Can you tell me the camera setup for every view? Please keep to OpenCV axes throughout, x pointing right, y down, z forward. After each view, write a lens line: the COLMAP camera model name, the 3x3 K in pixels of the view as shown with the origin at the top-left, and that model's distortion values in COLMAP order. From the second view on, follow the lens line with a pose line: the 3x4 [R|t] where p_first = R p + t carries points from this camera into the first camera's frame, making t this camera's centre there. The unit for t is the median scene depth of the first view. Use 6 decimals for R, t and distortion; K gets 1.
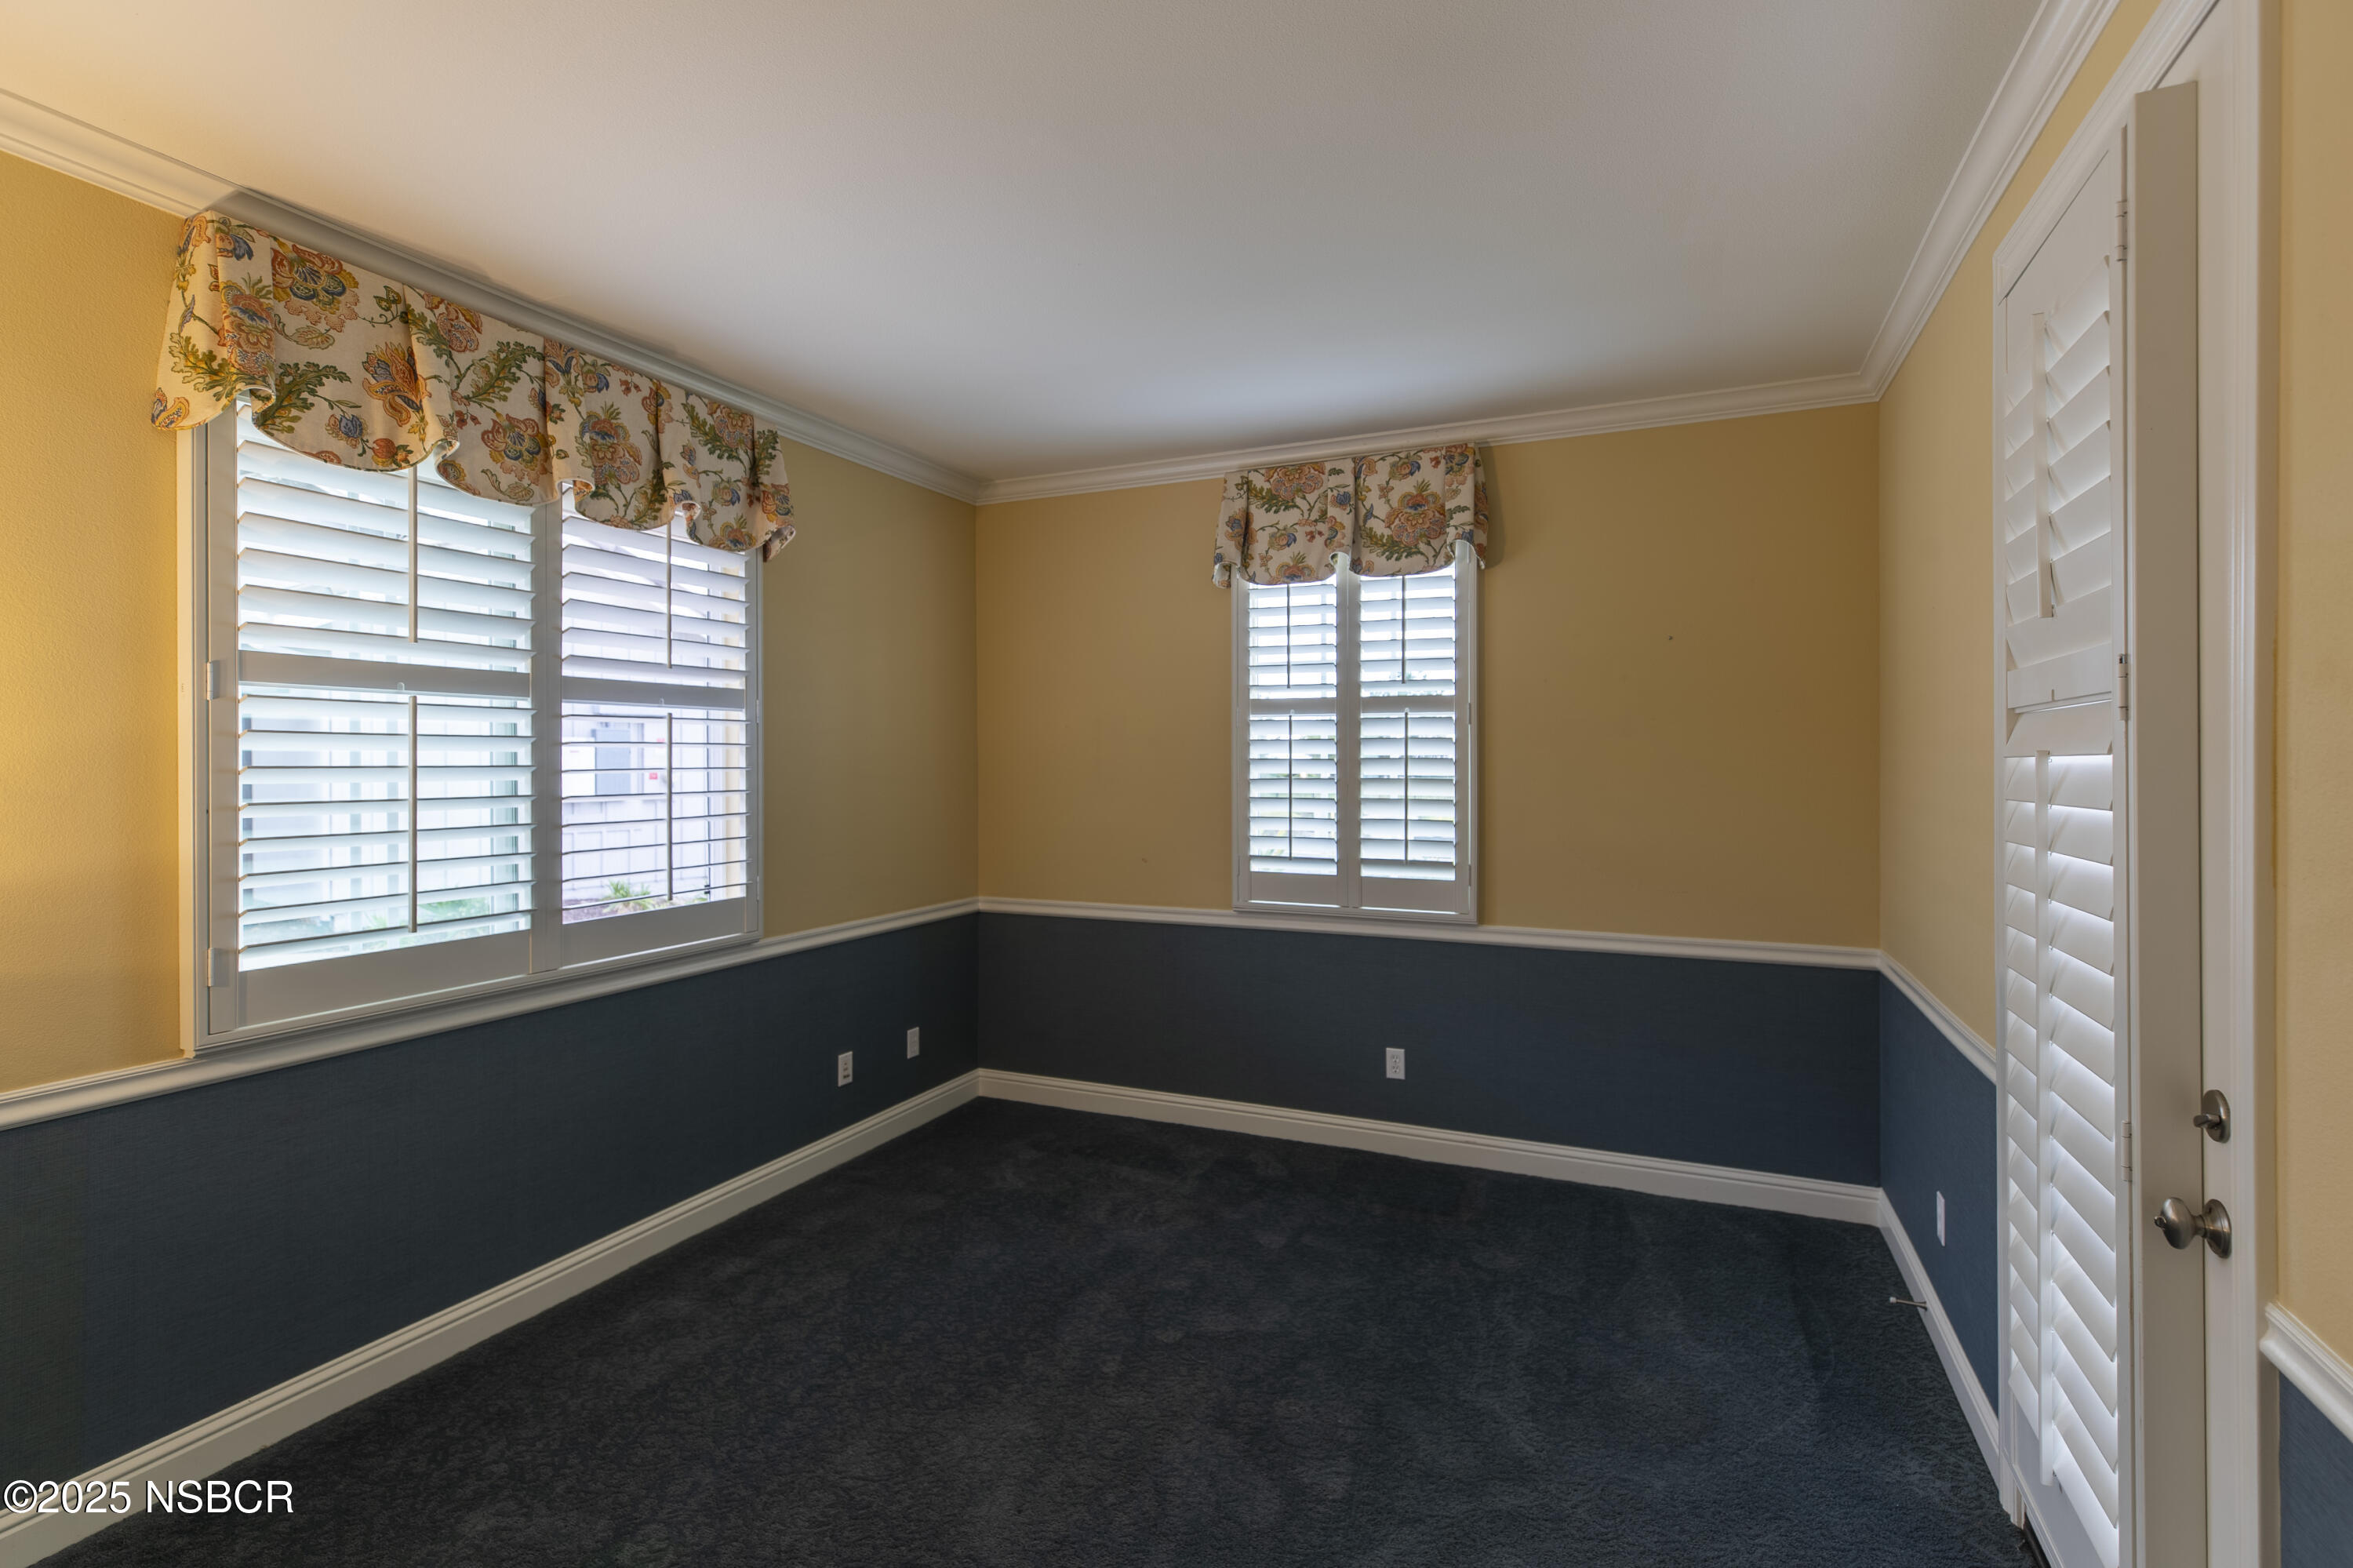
lens RADIAL K [[1083.1, 0, 1170.0], [0, 1083.1, 769.5], [0, 0, 1]] dist [0.011786, -0.001342]
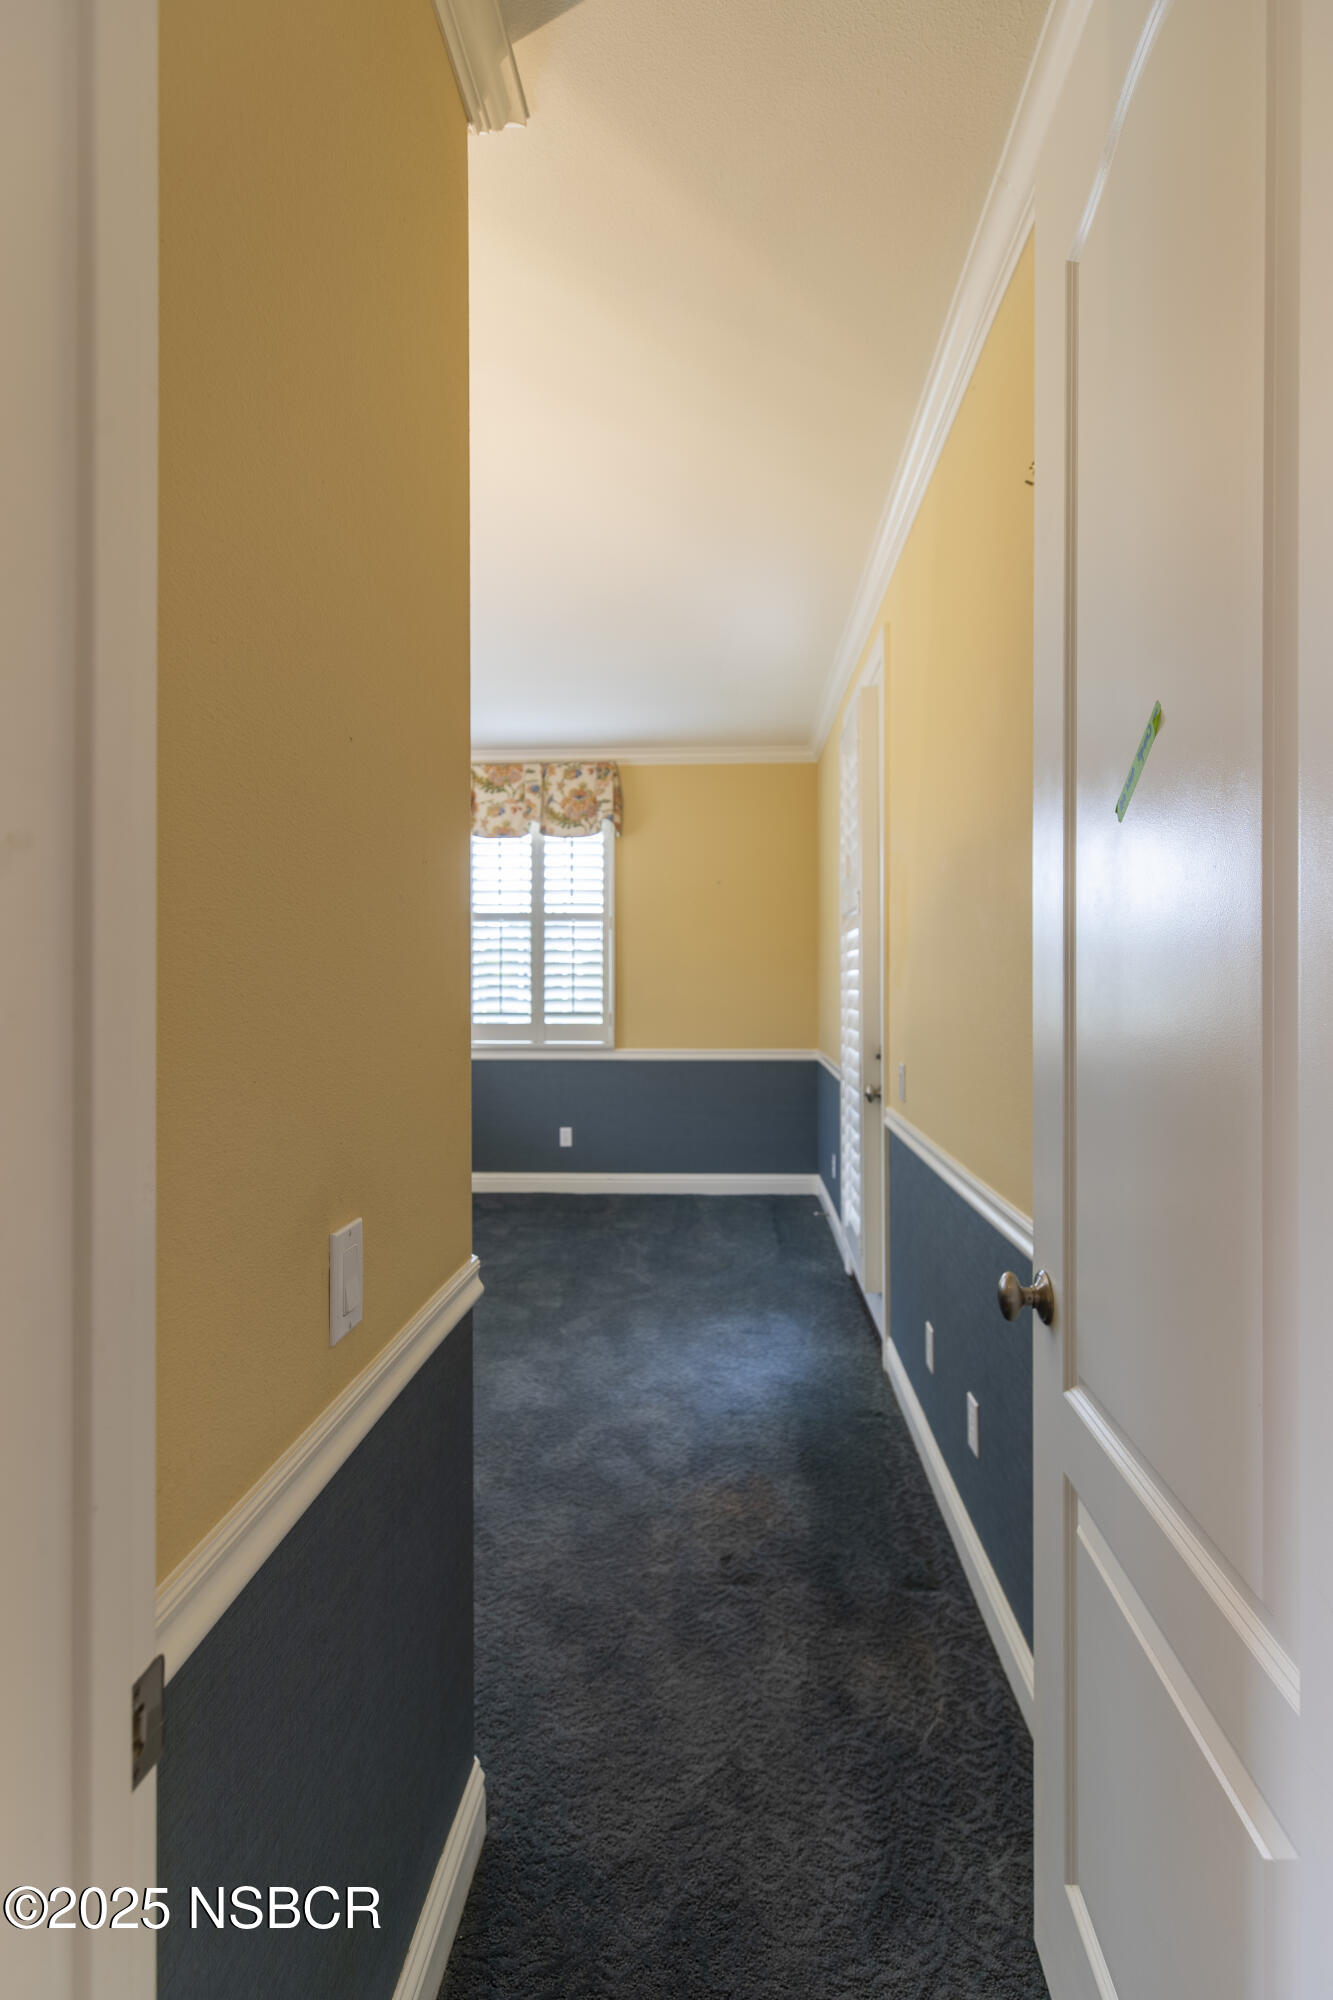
lens RADIAL K [[920.6, 0, 658.7], [0, 920.6, 1001.4], [0, 0, 1]] dist [0.011786, -0.001342]
pose [[0.939934, -0.004289, 0.341328, -0.138660], [0.000257, 0.999930, 0.011858, 0.051858], [-0.341355, -0.011058, 0.939869, -0.361605]]
